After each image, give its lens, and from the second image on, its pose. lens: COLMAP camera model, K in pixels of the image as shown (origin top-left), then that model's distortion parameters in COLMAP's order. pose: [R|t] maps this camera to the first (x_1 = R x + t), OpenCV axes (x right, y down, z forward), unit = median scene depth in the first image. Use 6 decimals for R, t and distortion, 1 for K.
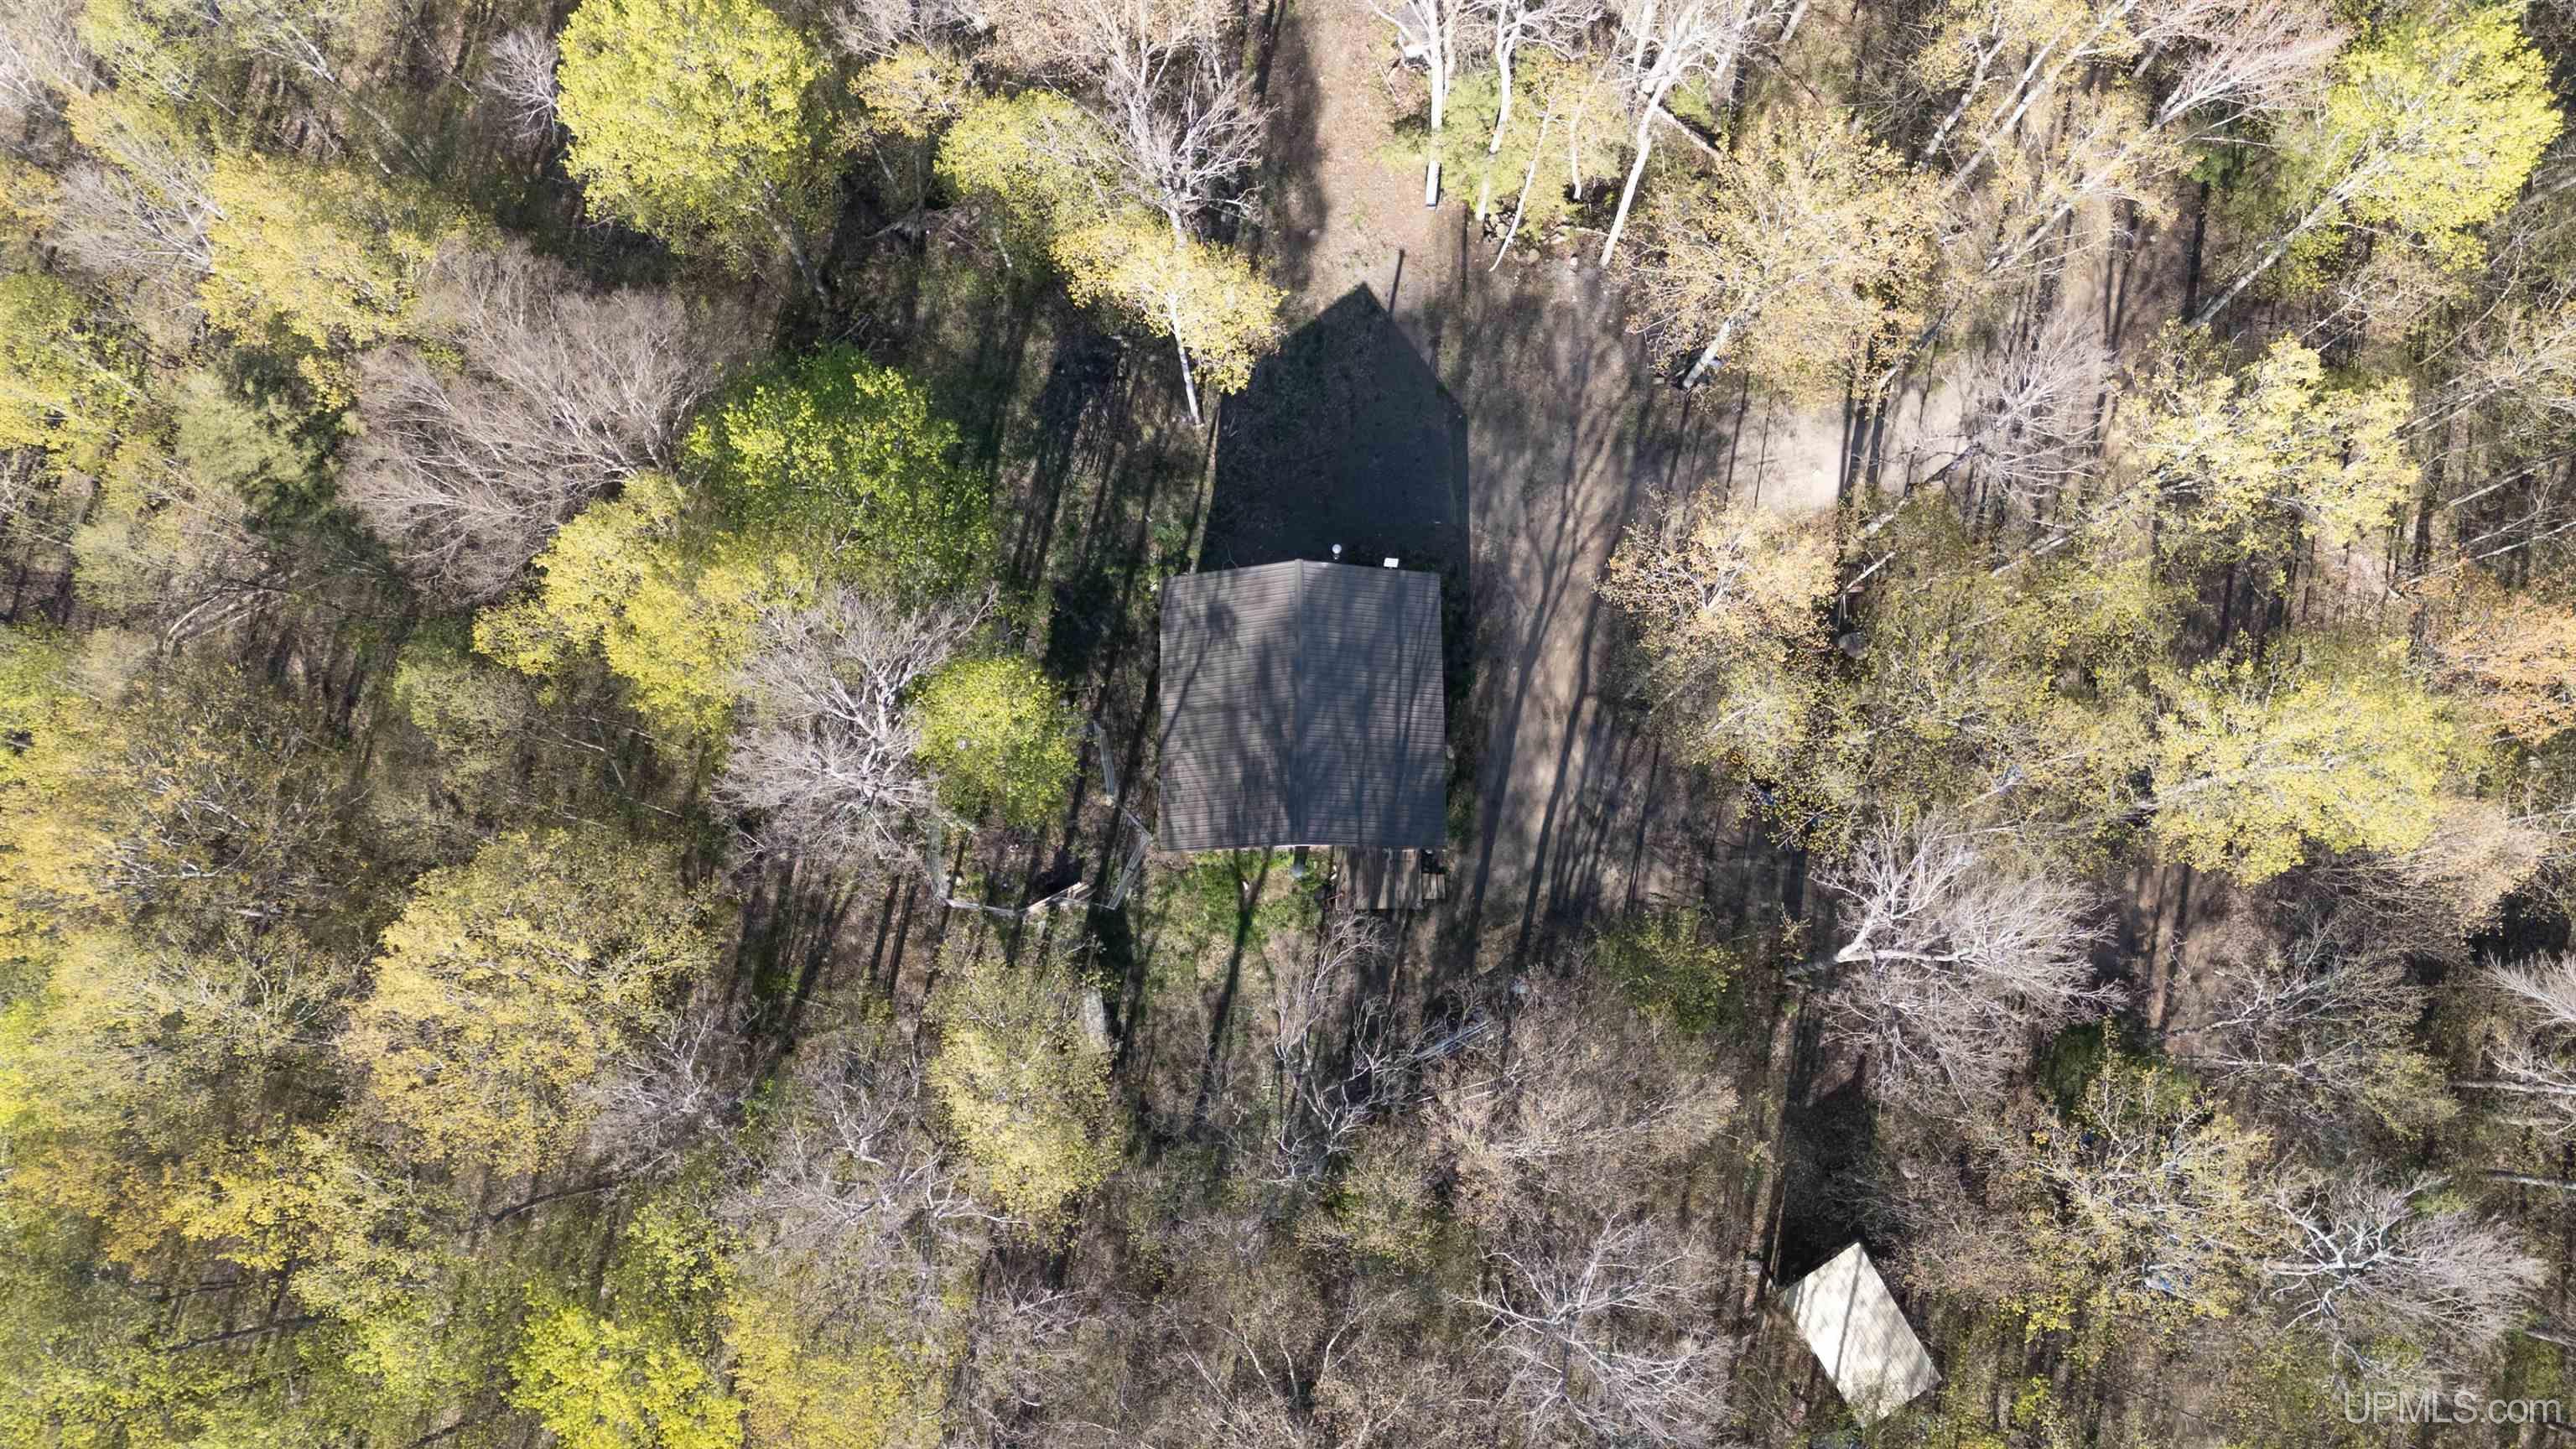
lens RADIAL K [[1768.6, 0, 1280.6], [0, 1768.6, 720.2], [0, 0, 1]] dist [0.007610, 0.000334]
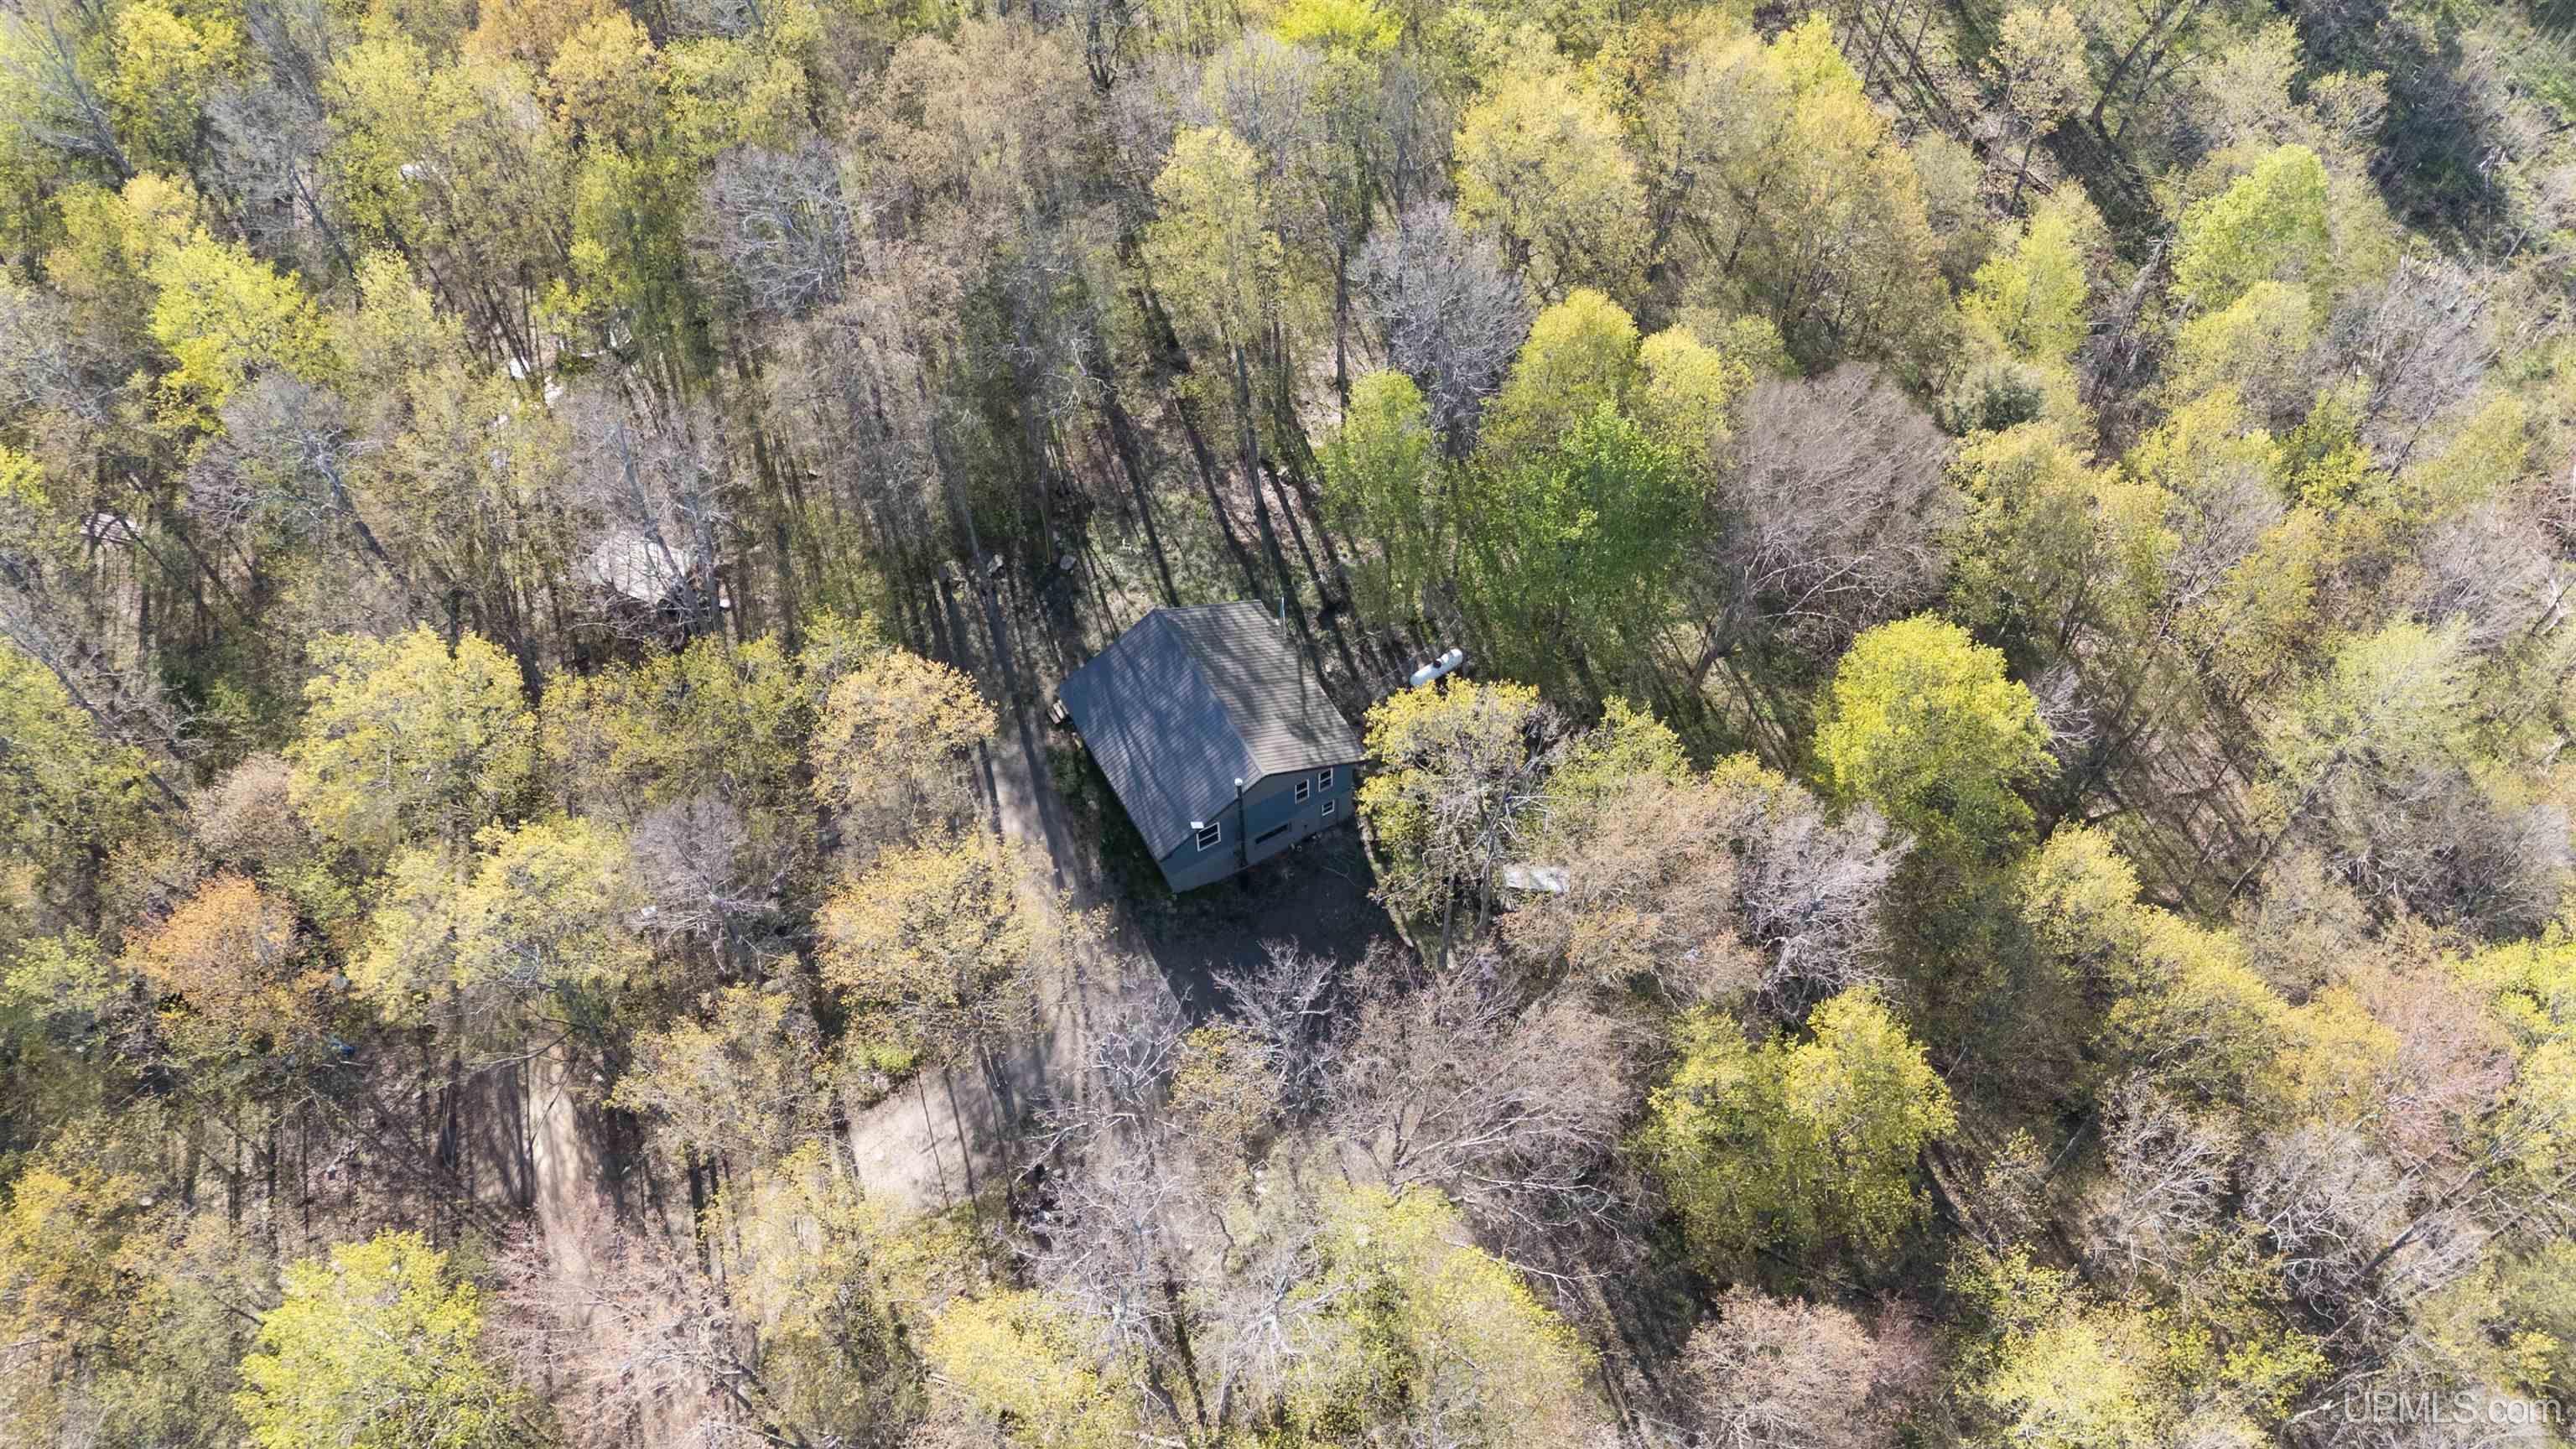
lens RADIAL K [[1768.6, 0, 1289.2], [0, 1768.6, 723.7], [0, 0, 1]] dist [0.007610, 0.000334]
pose [[-0.877326, 0.417583, -0.236481, 0.255248], [-0.469367, -0.644009, 0.604108, -0.773068], [0.099969, 0.640997, 0.761006, 0.095418]]
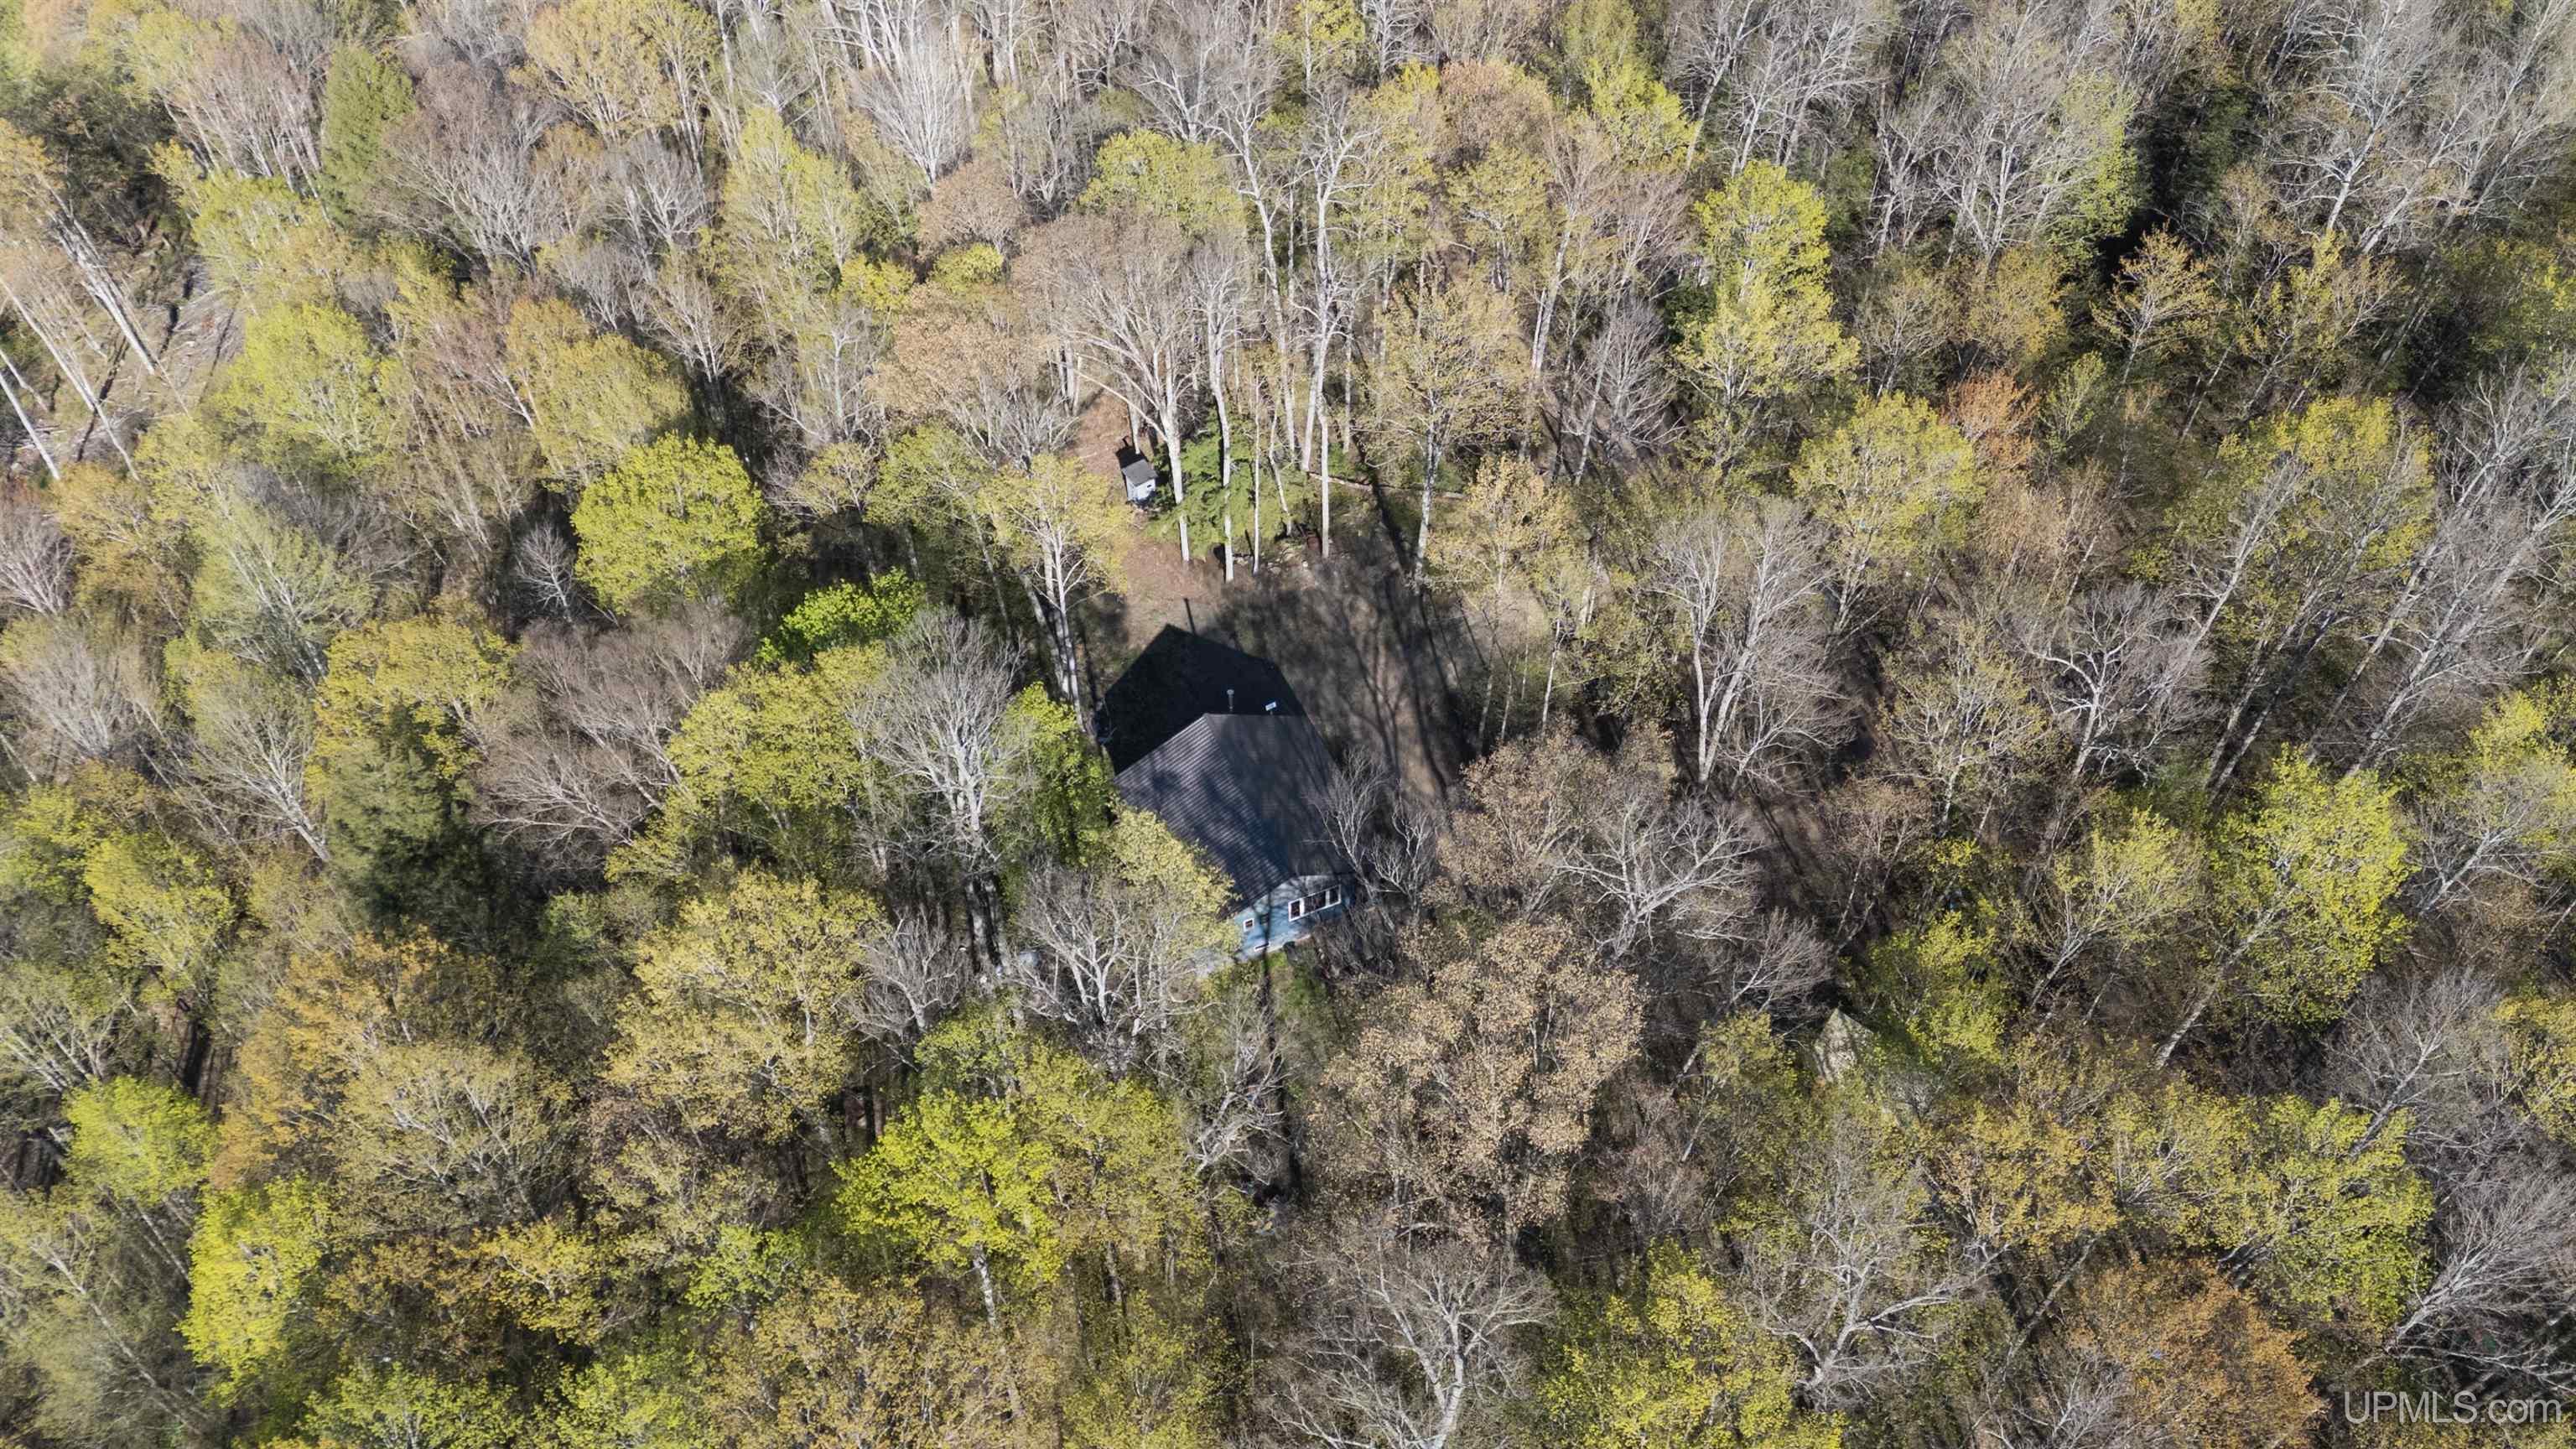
lens RADIAL K [[1768.6, 0, 1299.5], [0, 1768.6, 725.5], [0, 0, 1]] dist [0.007610, 0.000334]
pose [[0.919796, -0.288158, 0.266344, -0.276329], [0.385426, 0.790822, -0.475444, 0.563857], [-0.073628, 0.539968, 0.838459, -0.102683]]
